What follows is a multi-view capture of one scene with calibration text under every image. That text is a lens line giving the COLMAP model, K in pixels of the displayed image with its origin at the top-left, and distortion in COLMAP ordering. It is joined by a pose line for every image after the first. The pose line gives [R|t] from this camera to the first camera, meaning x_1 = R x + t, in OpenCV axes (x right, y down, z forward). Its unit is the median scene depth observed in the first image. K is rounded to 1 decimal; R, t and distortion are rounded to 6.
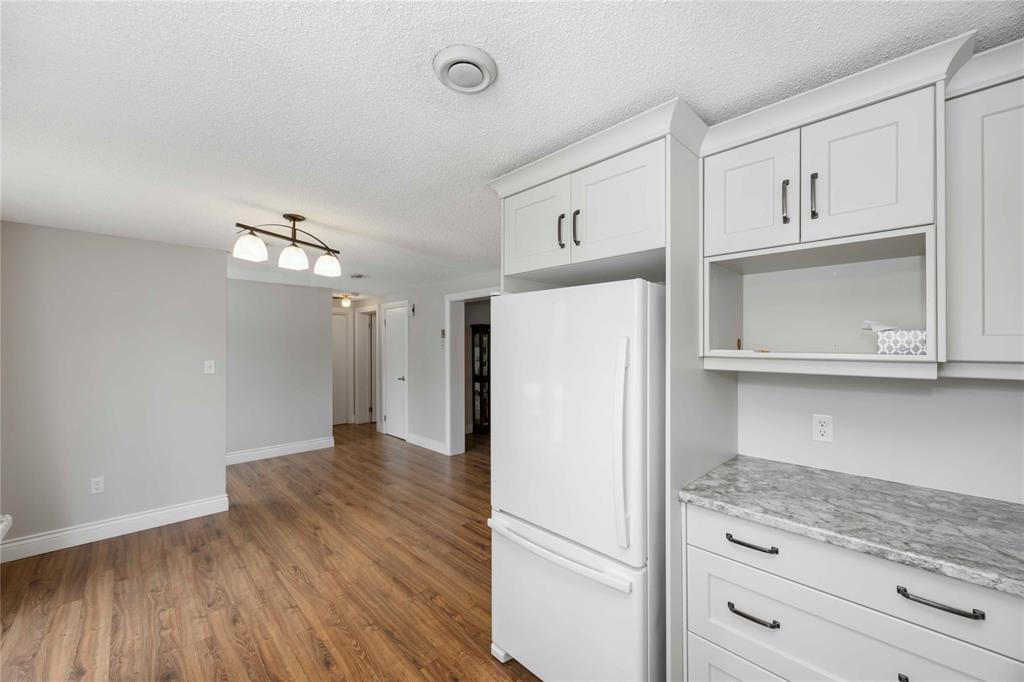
lens RADIAL K [[395.5, 0, 512.8], [0, 395.5, 344.7], [0, 0, 1]] dist [-0.003223, 0.001113]
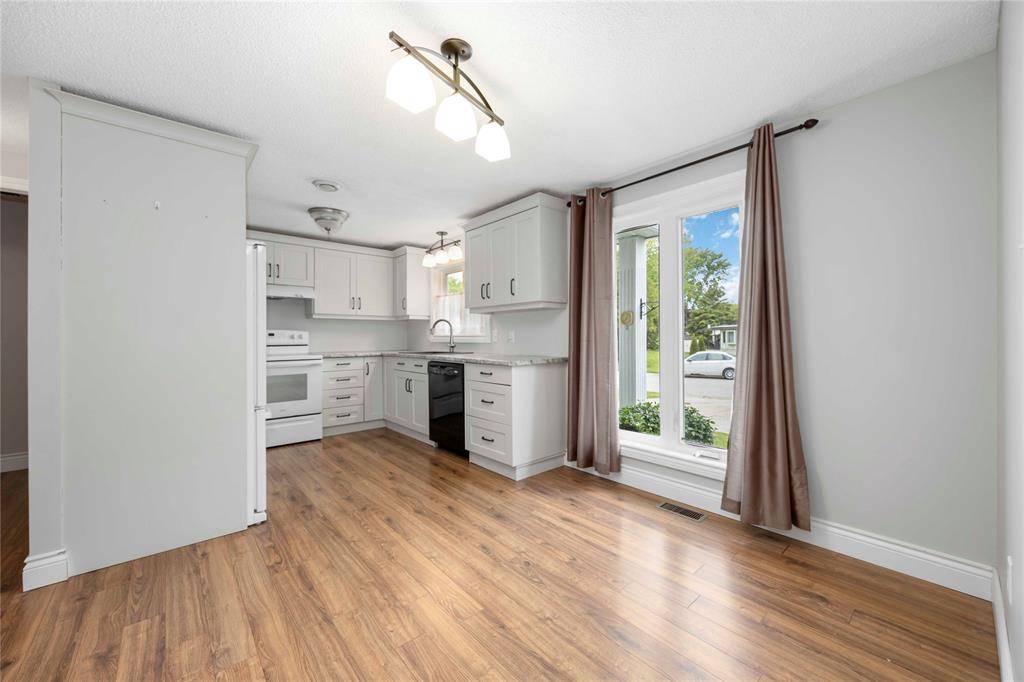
lens RADIAL K [[395.5, 0, 511.8], [0, 395.5, 333.1], [0, 0, 1]] dist [-0.003223, 0.001113]
pose [[-0.998130, 0.011601, 0.060017, -0.795892], [0.011458, 0.999931, -0.002728, 0.150762], [-0.060045, -0.002035, -0.998194, 1.892731]]
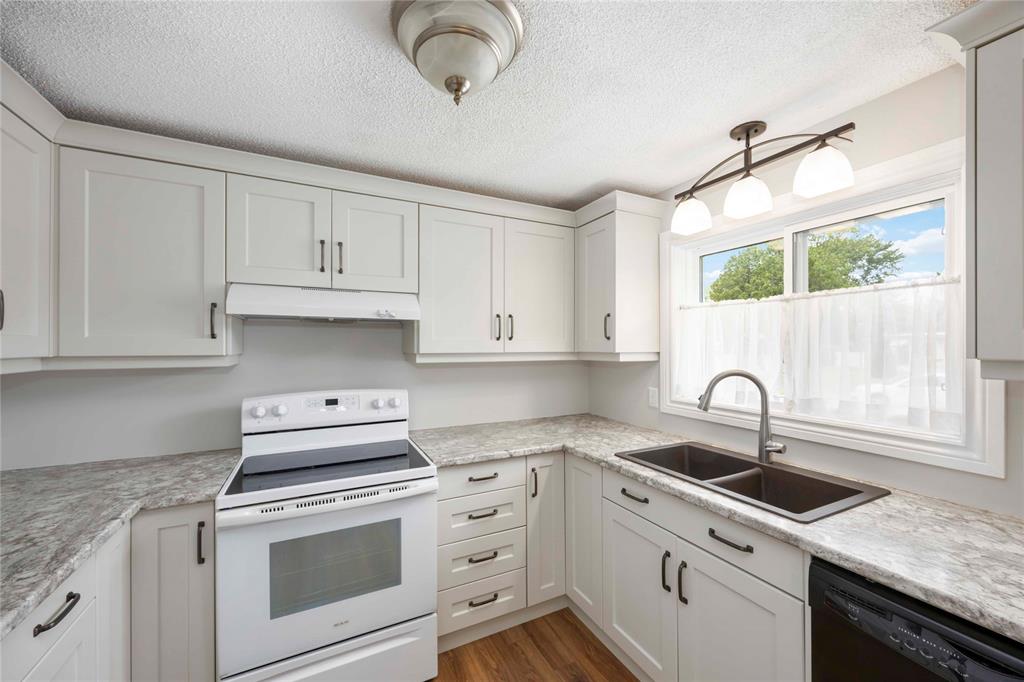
lens RADIAL K [[395.5, 0, 510.8], [0, 395.5, 345.3], [0, 0, 1]] dist [-0.003223, 0.001113]
pose [[-0.952031, 0.007804, 0.305901, -0.641401], [0.010336, 0.999924, 0.006657, 0.118057], [-0.305826, 0.009499, -0.952040, 1.617782]]
